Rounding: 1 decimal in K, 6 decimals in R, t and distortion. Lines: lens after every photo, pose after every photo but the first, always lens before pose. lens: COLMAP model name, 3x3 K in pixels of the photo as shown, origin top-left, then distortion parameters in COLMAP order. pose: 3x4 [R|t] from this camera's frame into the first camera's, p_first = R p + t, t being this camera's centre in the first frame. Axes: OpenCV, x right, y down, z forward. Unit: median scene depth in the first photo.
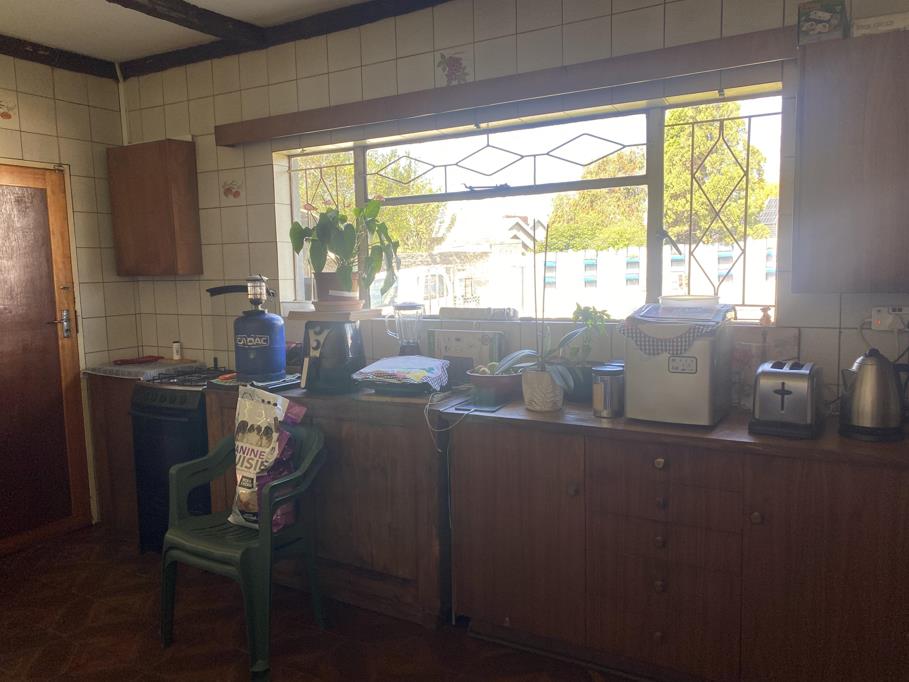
lens RADIAL K [[712.9, 0, 454.9], [0, 712.9, 342.5], [0, 0, 1]] dist [0.042280, -0.056541]
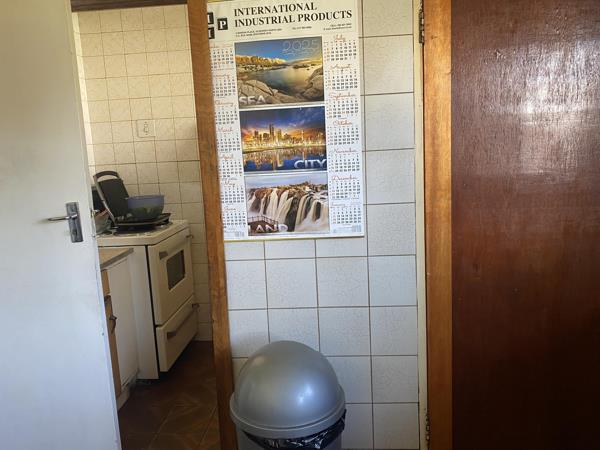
lens RADIAL K [[470.6, 0, 300.0], [0, 470.6, 224.7], [0, 0, 1]] dist [0.042280, -0.056541]
pose [[0.448735, 0.135755, -0.883294, -0.310550], [-0.059255, 0.990739, 0.122166, -0.039970], [0.891698, -0.002481, 0.452623, 0.563189]]
